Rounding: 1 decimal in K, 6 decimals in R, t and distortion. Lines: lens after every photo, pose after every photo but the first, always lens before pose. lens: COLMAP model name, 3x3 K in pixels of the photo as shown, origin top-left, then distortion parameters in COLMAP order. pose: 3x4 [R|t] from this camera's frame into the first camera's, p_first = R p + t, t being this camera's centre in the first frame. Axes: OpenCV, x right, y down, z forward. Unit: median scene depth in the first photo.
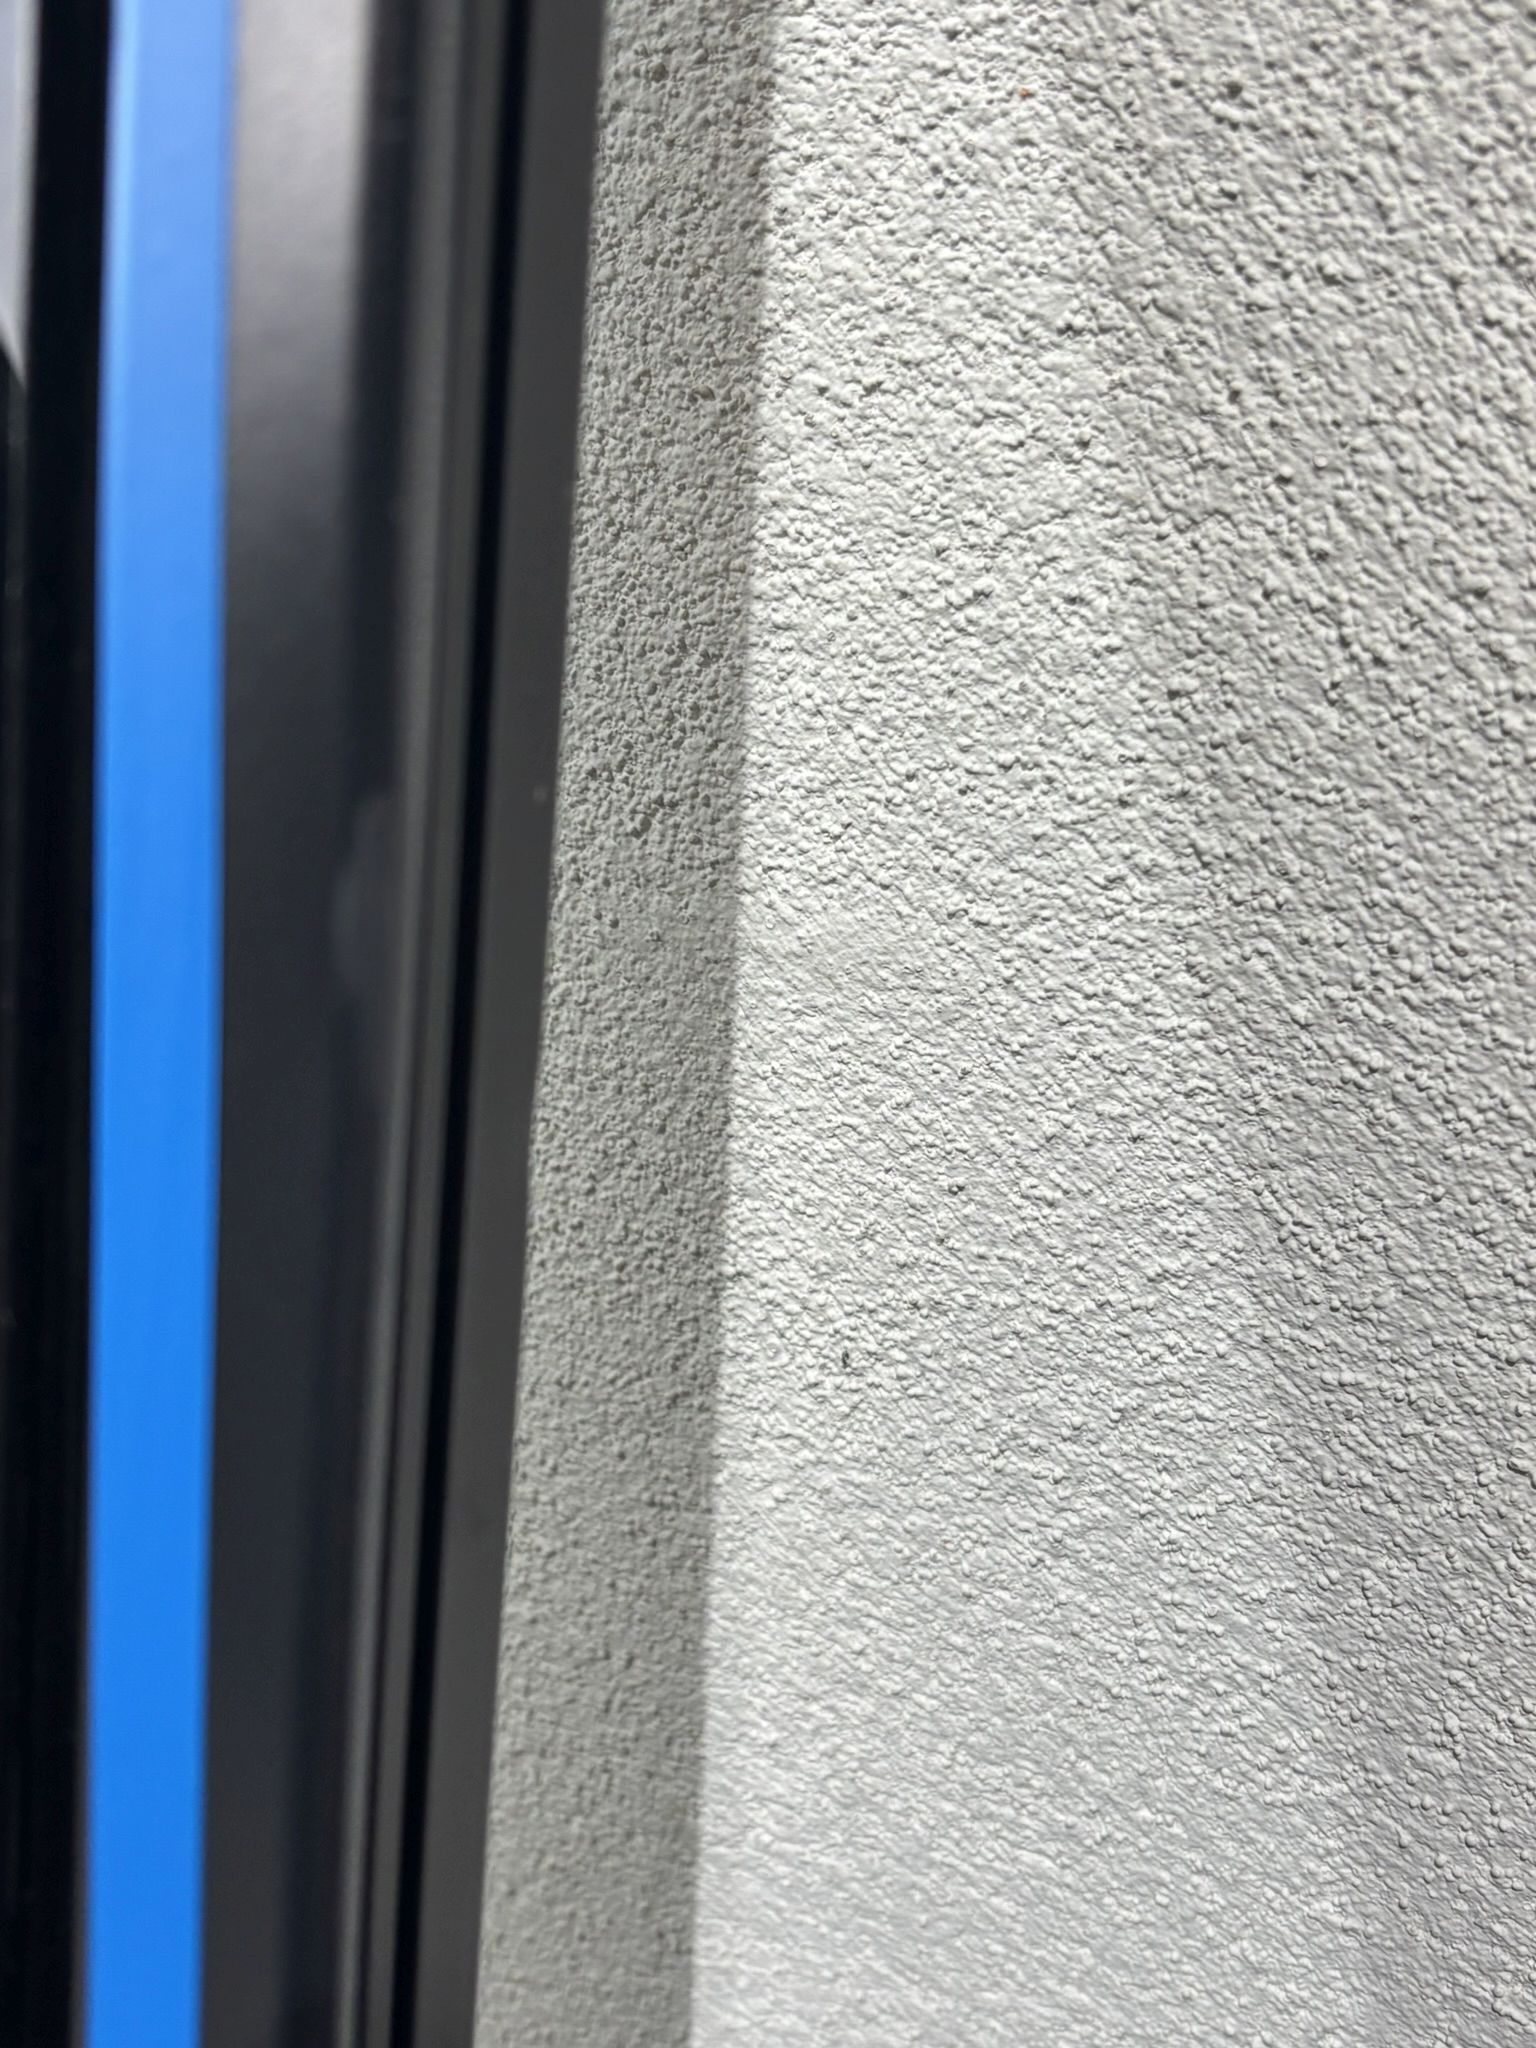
lens RADIAL K [[2526.0, 0, 766.8], [0, 2526.0, 1024.3], [0, 0, 1]] dist [-0.116528, 0.000000]
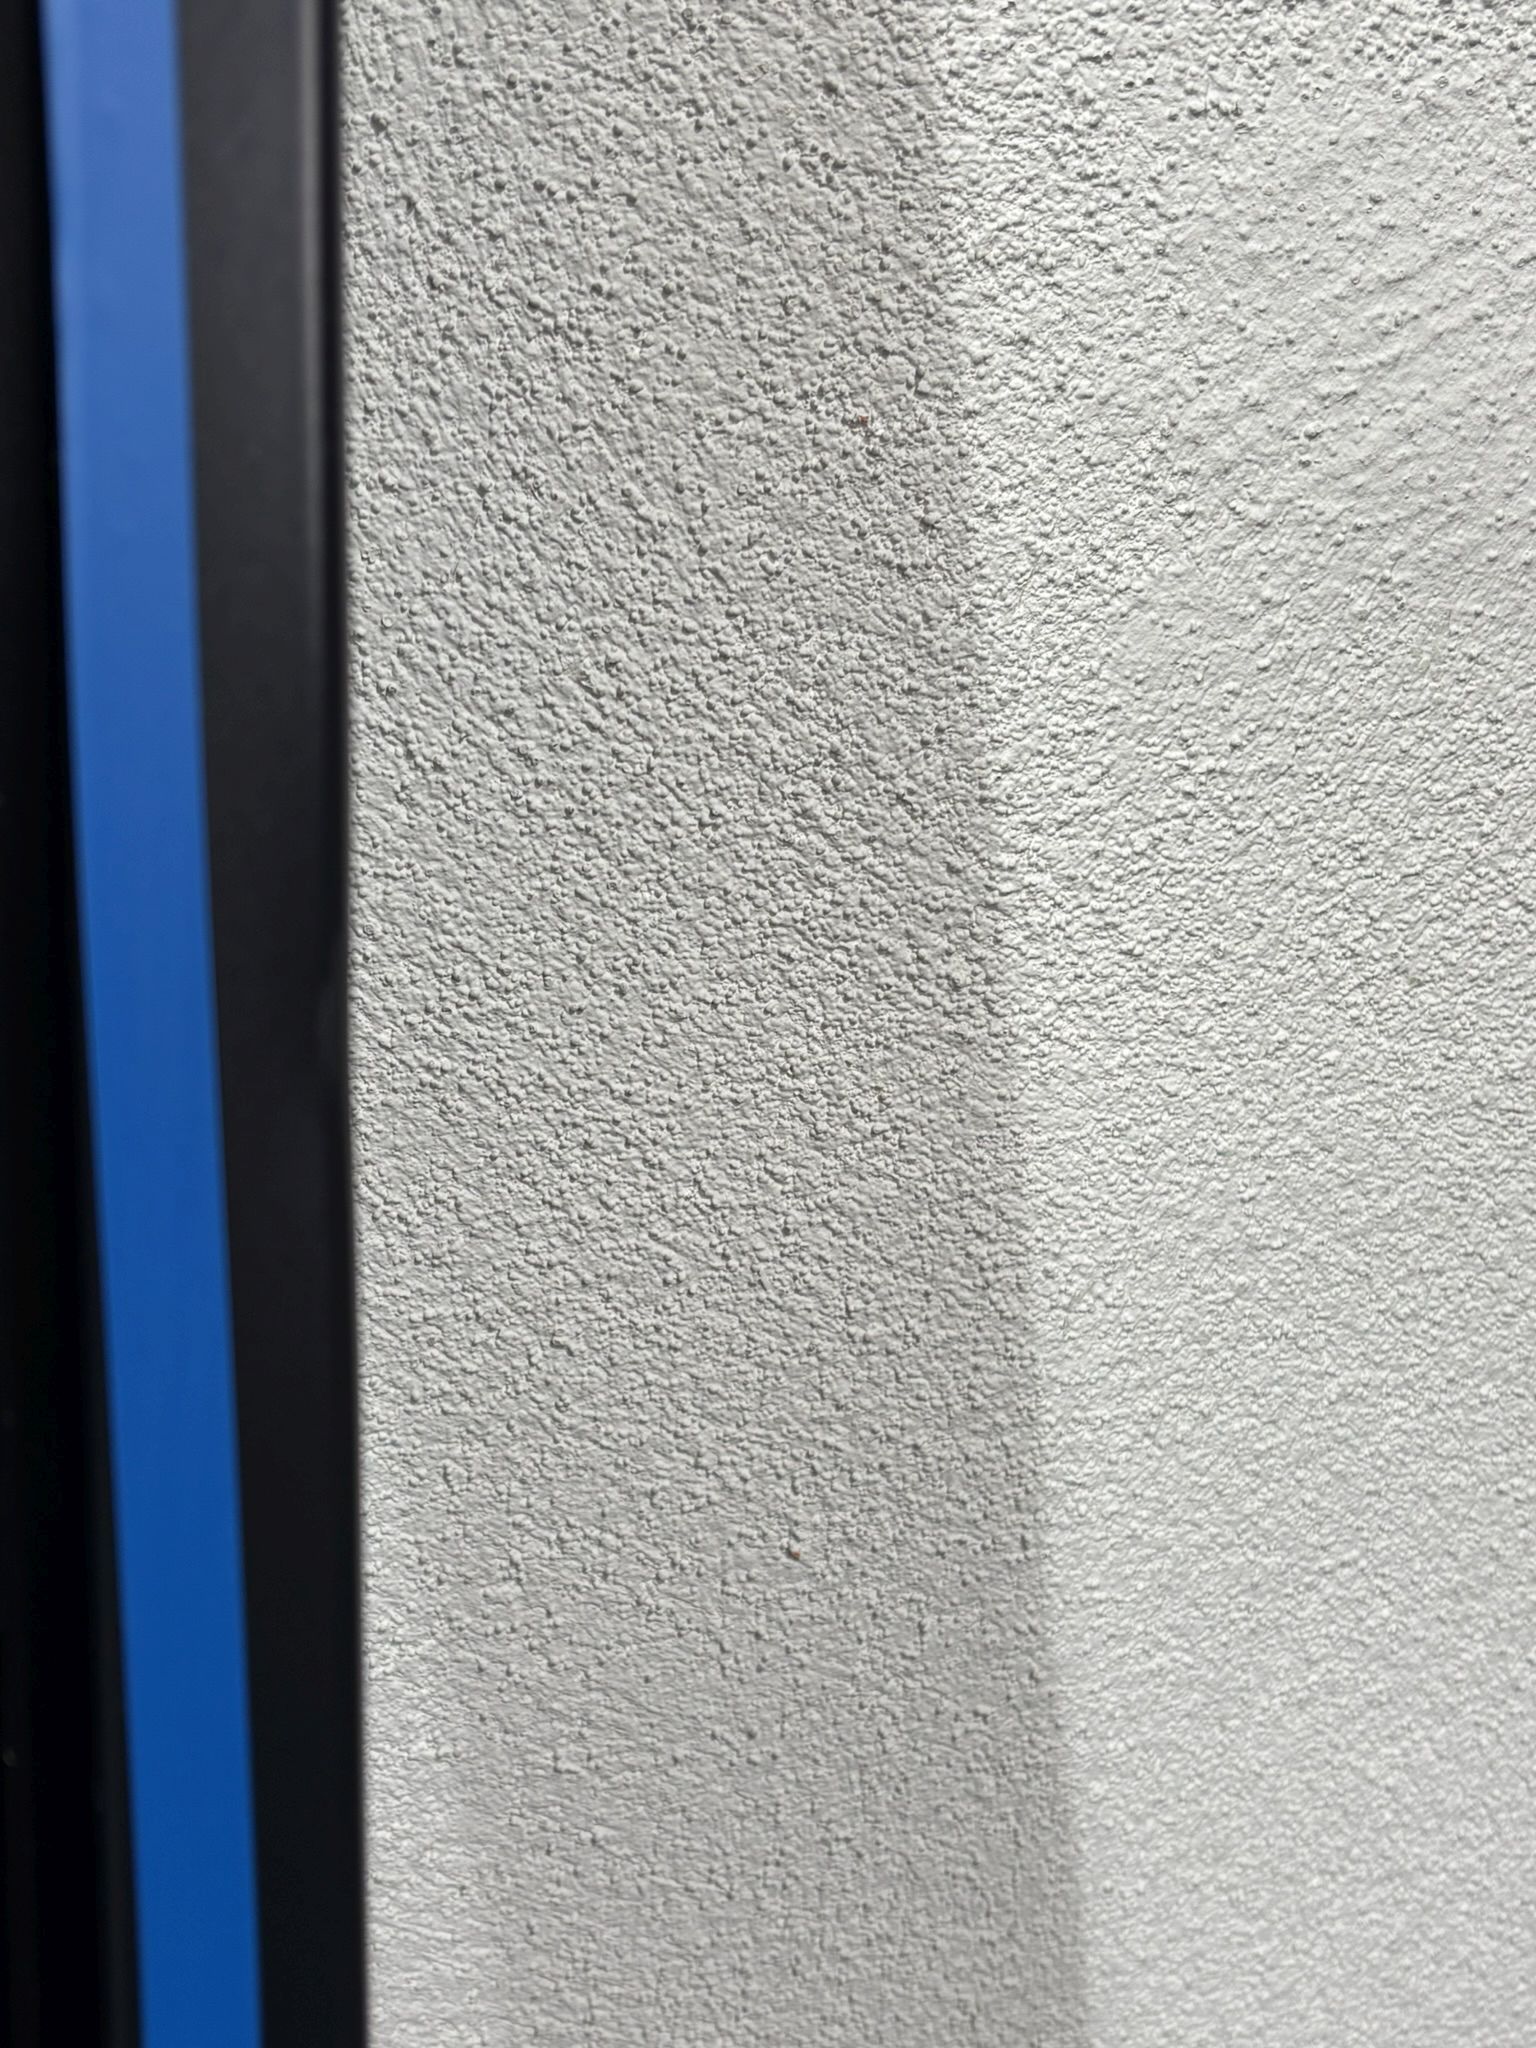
lens RADIAL K [[2526.0, 0, 768.7], [0, 2526.0, 1027.1], [0, 0, 1]] dist [-0.116528, 0.000000]
pose [[0.653138, -0.148829, 0.742469, -0.659373], [0.176610, 0.983395, 0.041761, -0.031808], [-0.736355, 0.103852, 0.668577, -0.026677]]
